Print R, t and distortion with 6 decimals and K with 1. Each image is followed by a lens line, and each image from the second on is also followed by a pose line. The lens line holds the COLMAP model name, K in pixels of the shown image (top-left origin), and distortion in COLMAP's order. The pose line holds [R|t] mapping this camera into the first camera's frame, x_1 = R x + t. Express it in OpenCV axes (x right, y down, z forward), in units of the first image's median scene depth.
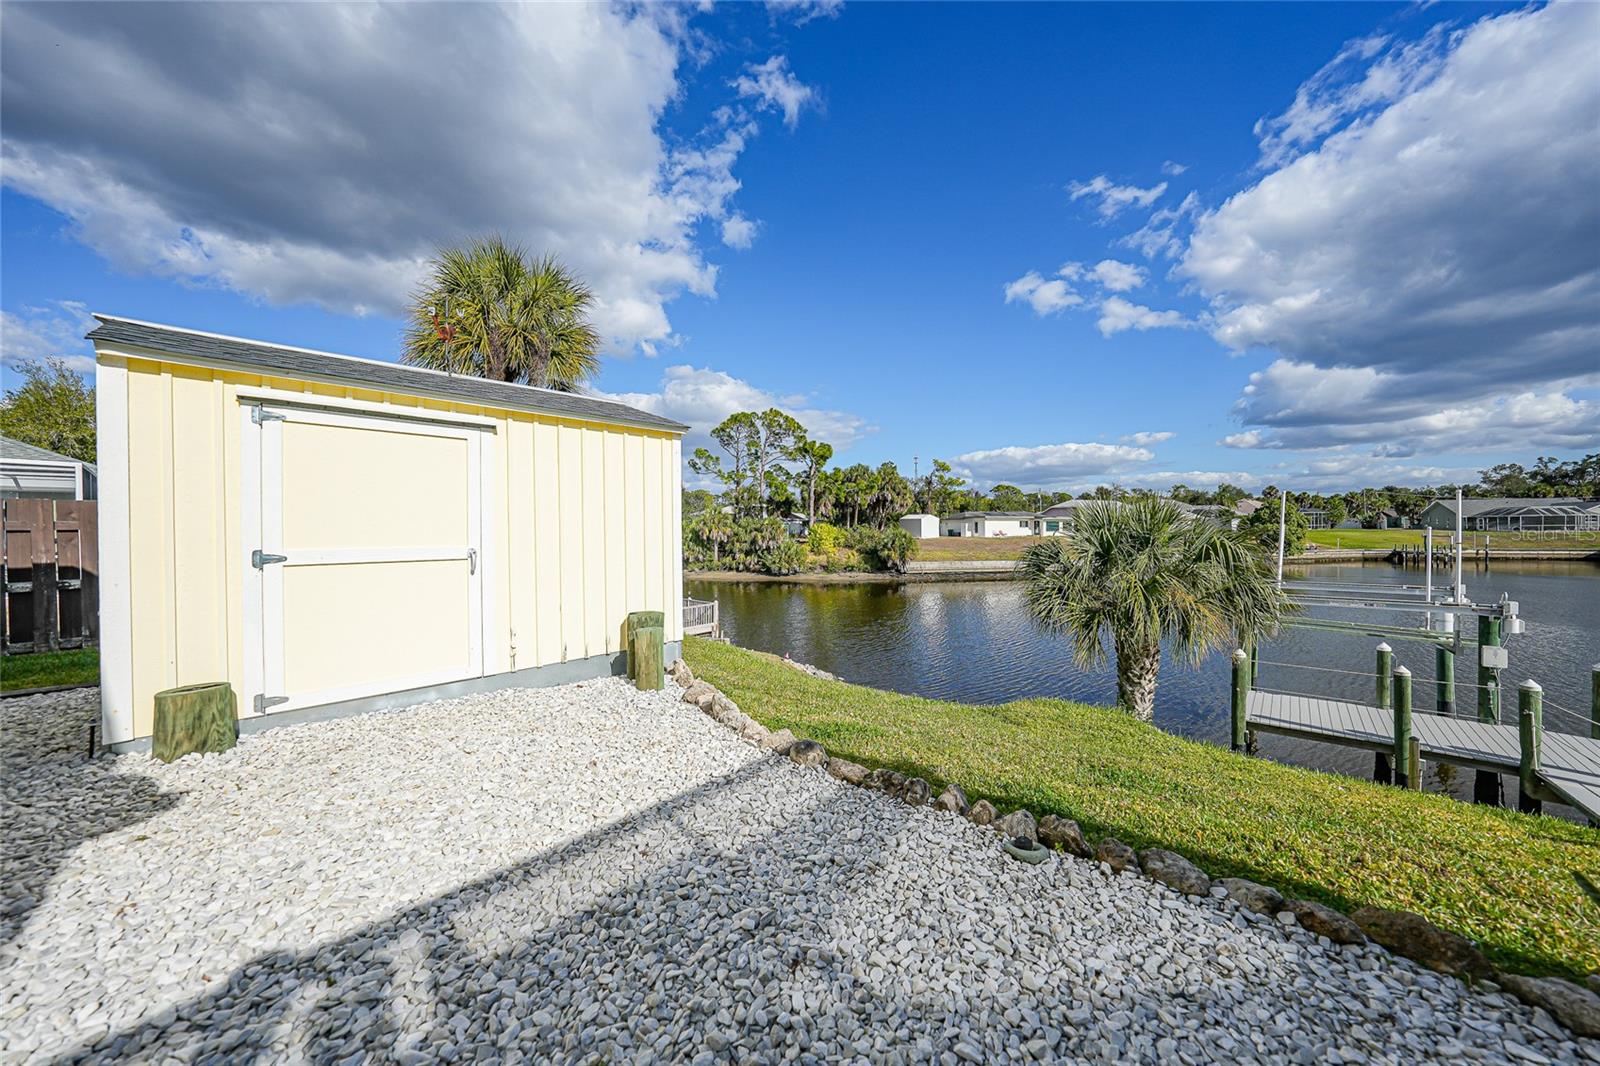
lens RADIAL K [[560.1, 0, 776.6], [0, 560.1, 529.2], [0, 0, 1]] dist [-0.012717, 0.001253]
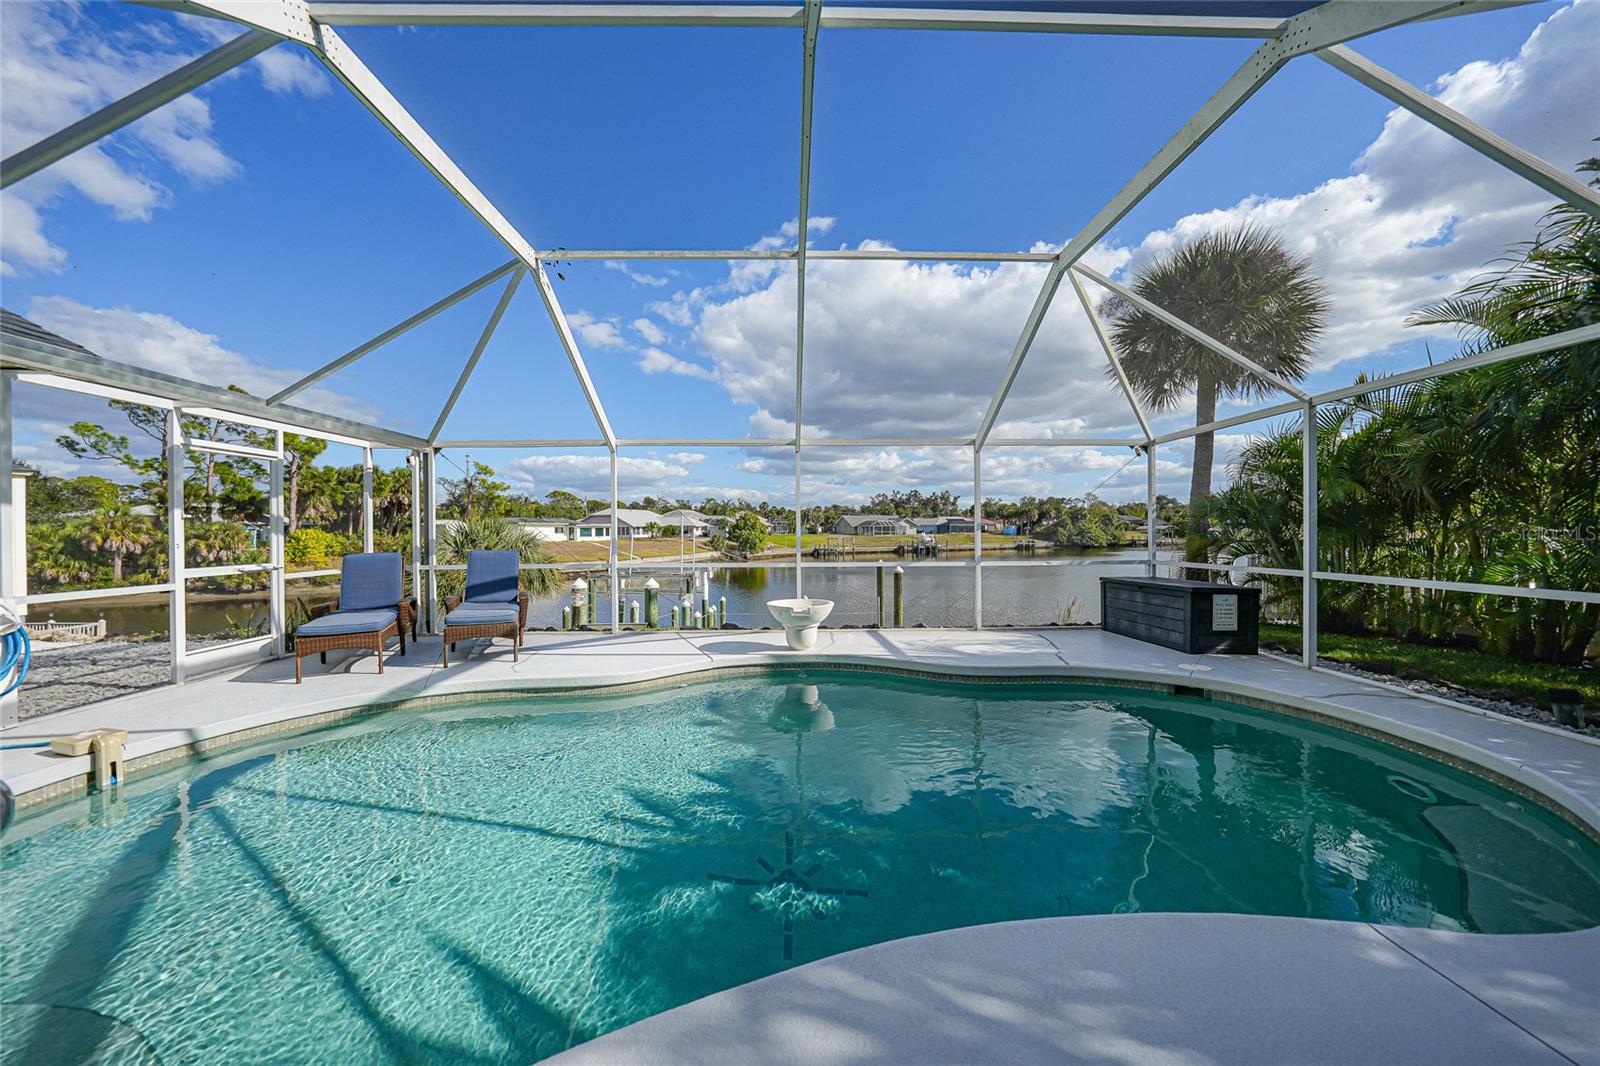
lens RADIAL K [[560.1, 0, 809.9], [0, 560.1, 528.5], [0, 0, 1]] dist [-0.012717, 0.001253]
pose [[0.707527, 0.005304, 0.706666, 0.021364], [0.001933, 0.999954, -0.009441, -0.001527], [-0.706683, 0.008045, 0.707484, -0.137473]]
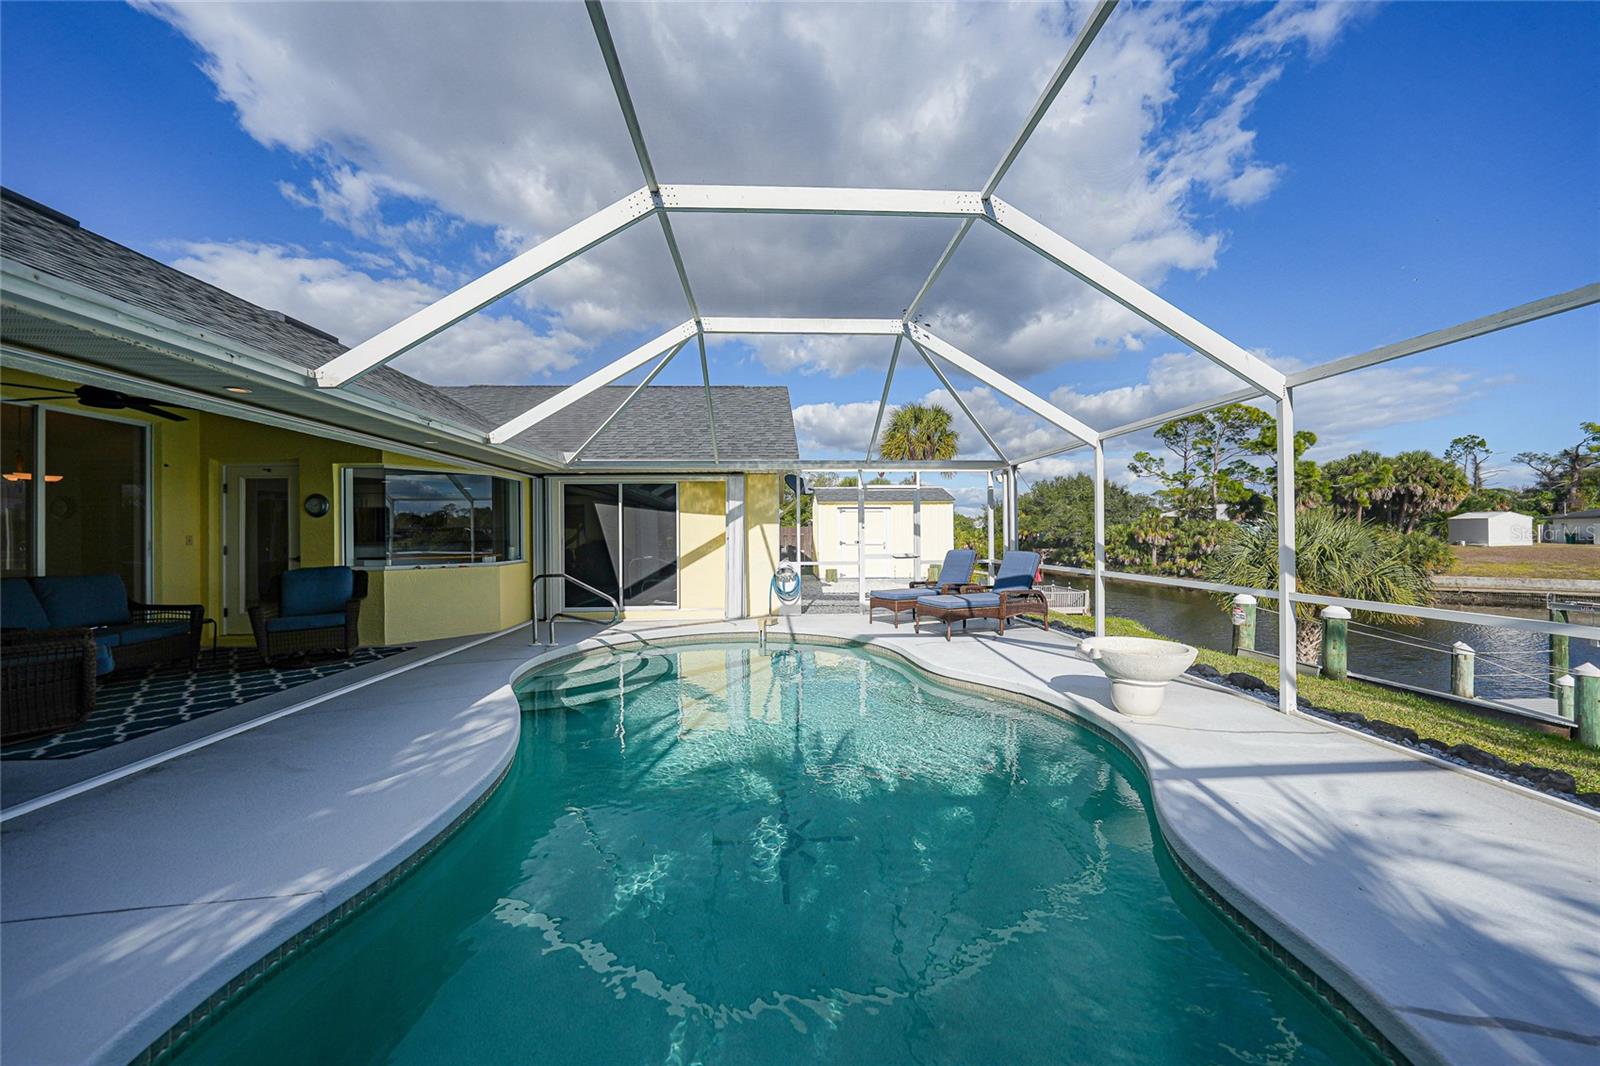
lens RADIAL K [[560.1, 0, 791.6], [0, 560.1, 532.0], [0, 0, 1]] dist [-0.012717, 0.001253]
pose [[0.720641, -0.000305, -0.693309, 0.104319], [0.001122, 0.999999, 0.000726, -0.002586], [0.693308, -0.001301, 0.720640, -0.141026]]
